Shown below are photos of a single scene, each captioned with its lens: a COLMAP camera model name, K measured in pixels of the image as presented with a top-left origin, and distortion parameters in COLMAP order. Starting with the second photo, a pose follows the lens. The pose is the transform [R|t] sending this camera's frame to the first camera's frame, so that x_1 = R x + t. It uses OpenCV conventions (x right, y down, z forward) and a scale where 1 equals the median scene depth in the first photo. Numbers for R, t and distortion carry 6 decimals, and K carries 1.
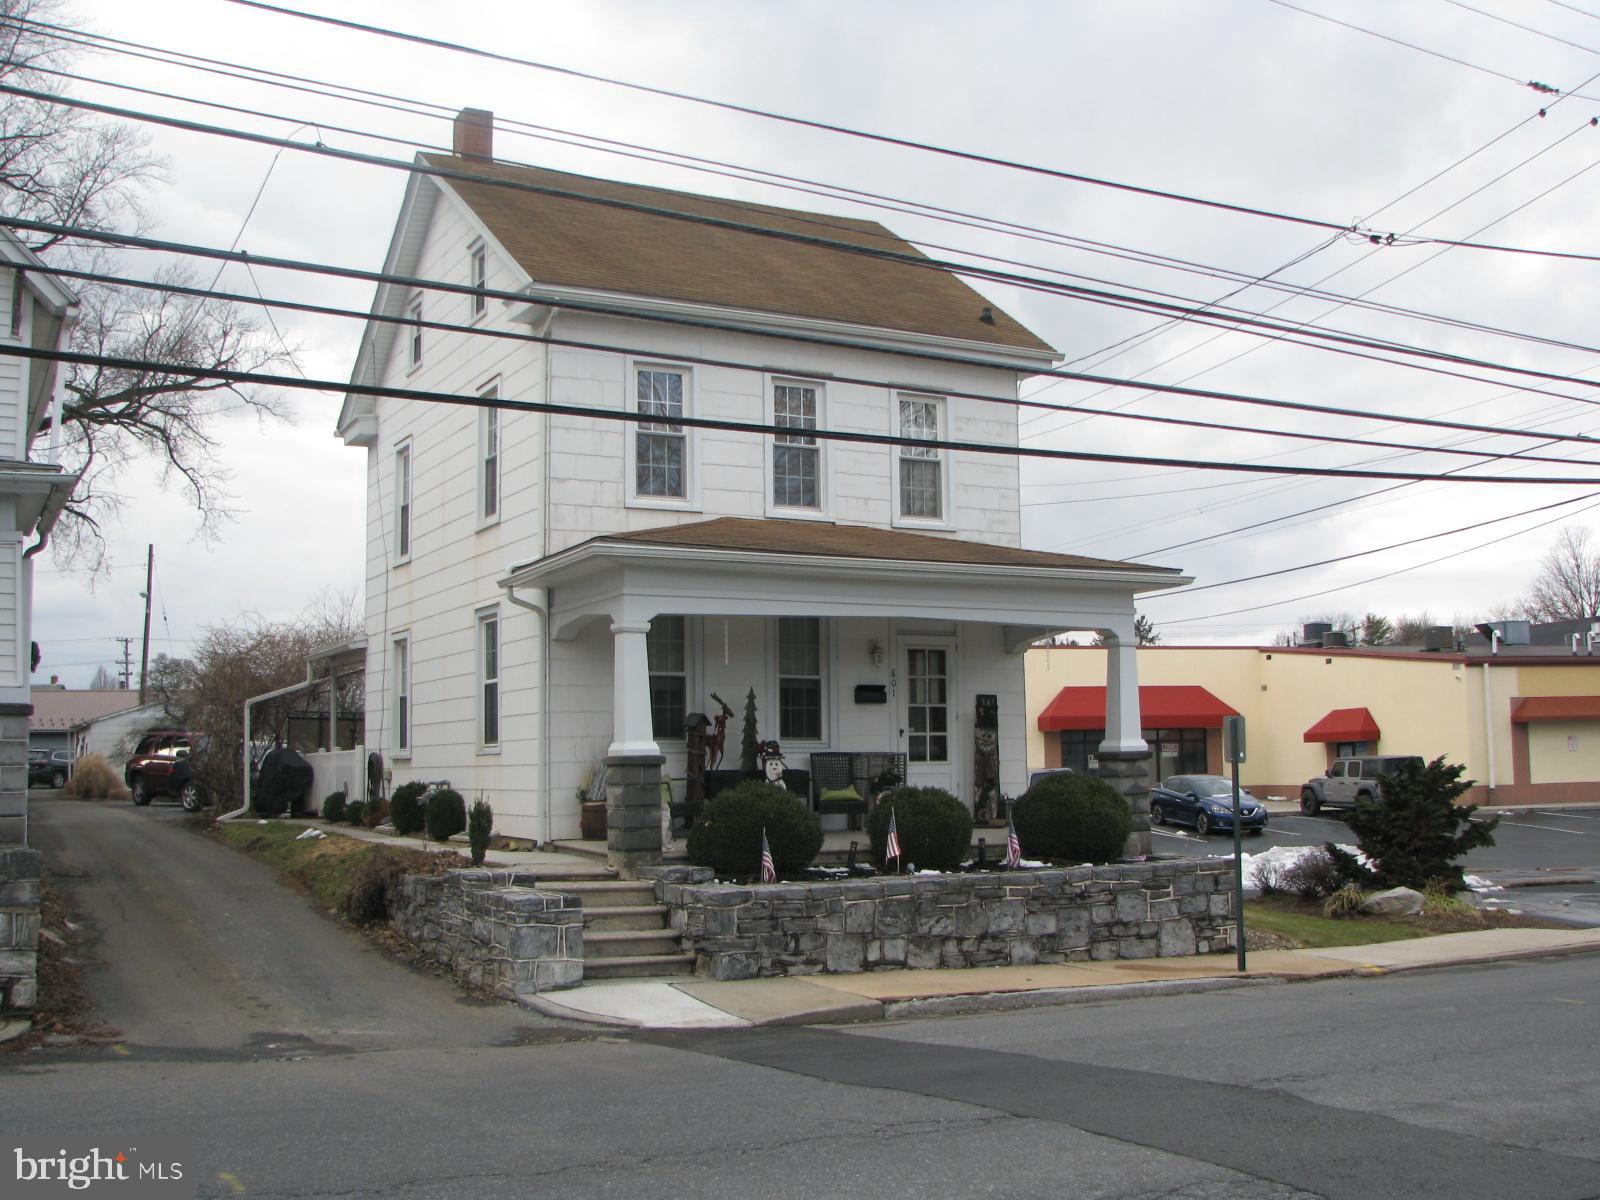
lens RADIAL K [[1723.4, 0, 823.9], [0, 1723.4, 607.7], [0, 0, 1]] dist [-0.205493, 0.282886]
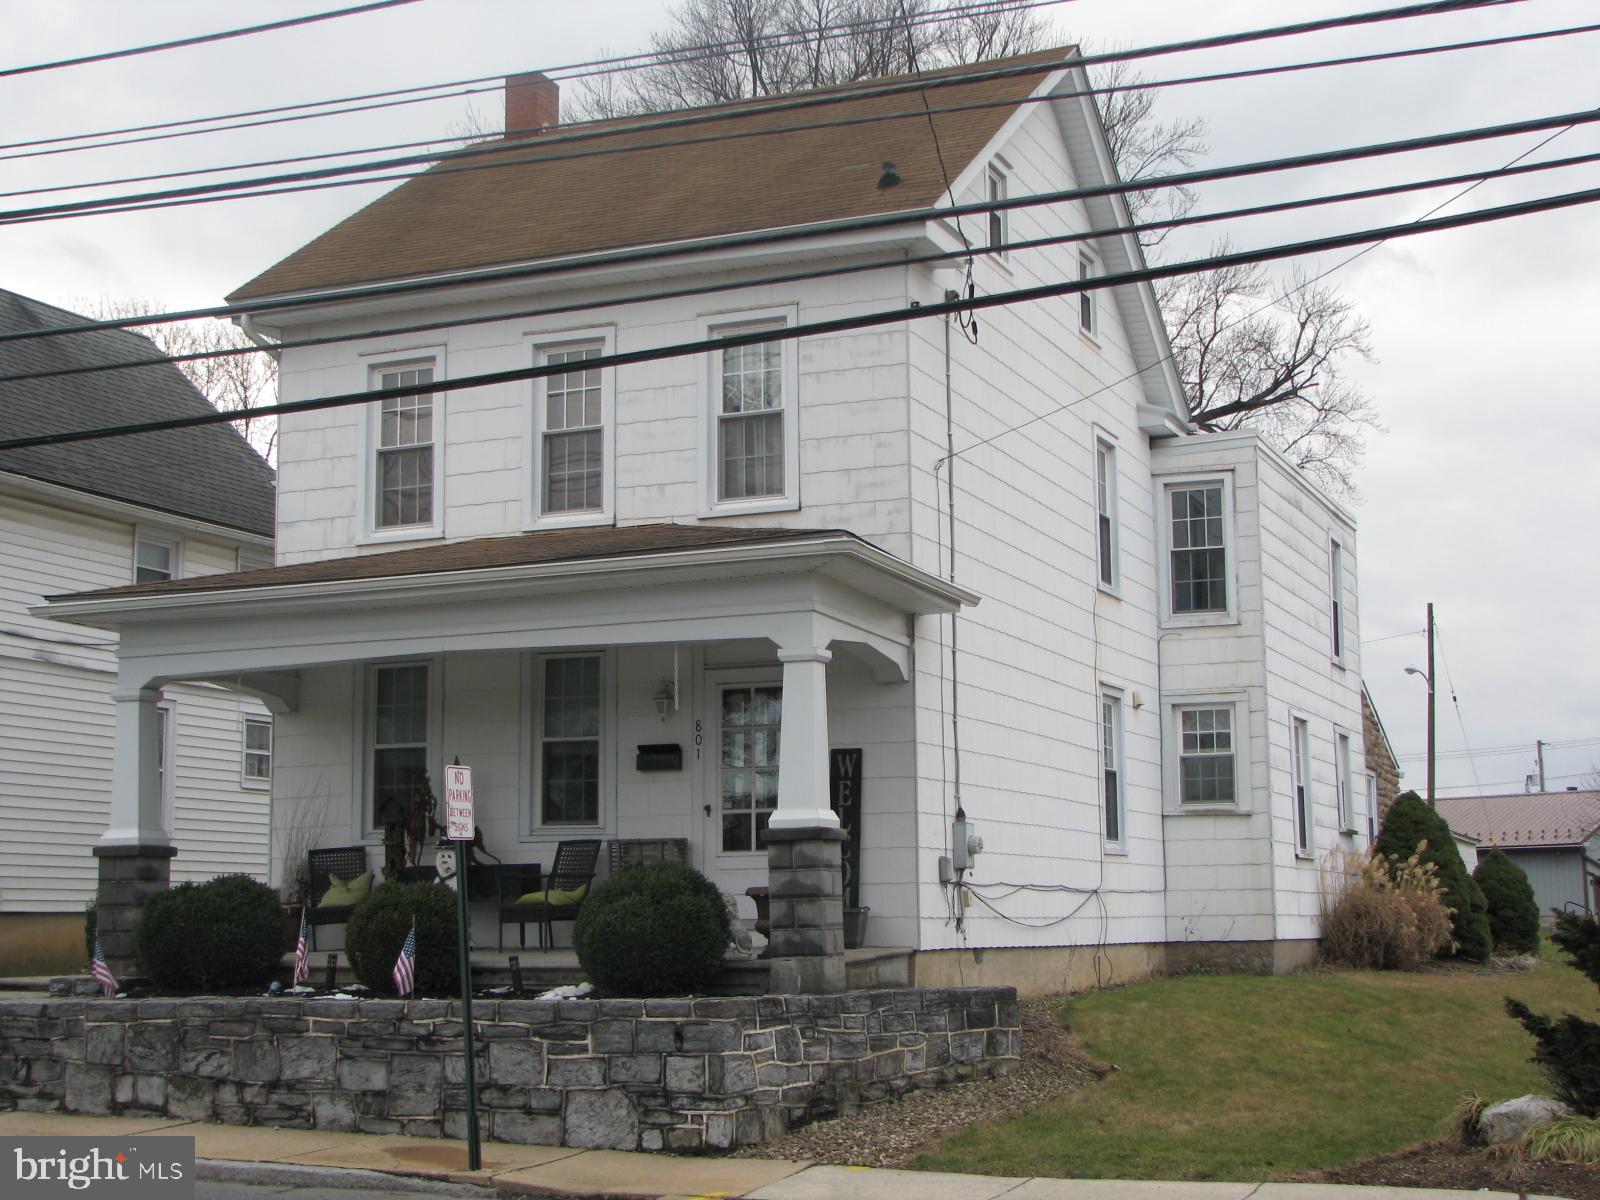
lens RADIAL K [[2308.0, 0, 823.6], [0, 2308.0, 601.1], [0, 0, 1]] dist [-0.115287, 0.519491]
pose [[0.617699, -0.104782, -0.779403, 0.987211], [0.074973, 0.994416, -0.074270, 0.074576], [0.782833, -0.012558, 0.622106, 0.555332]]
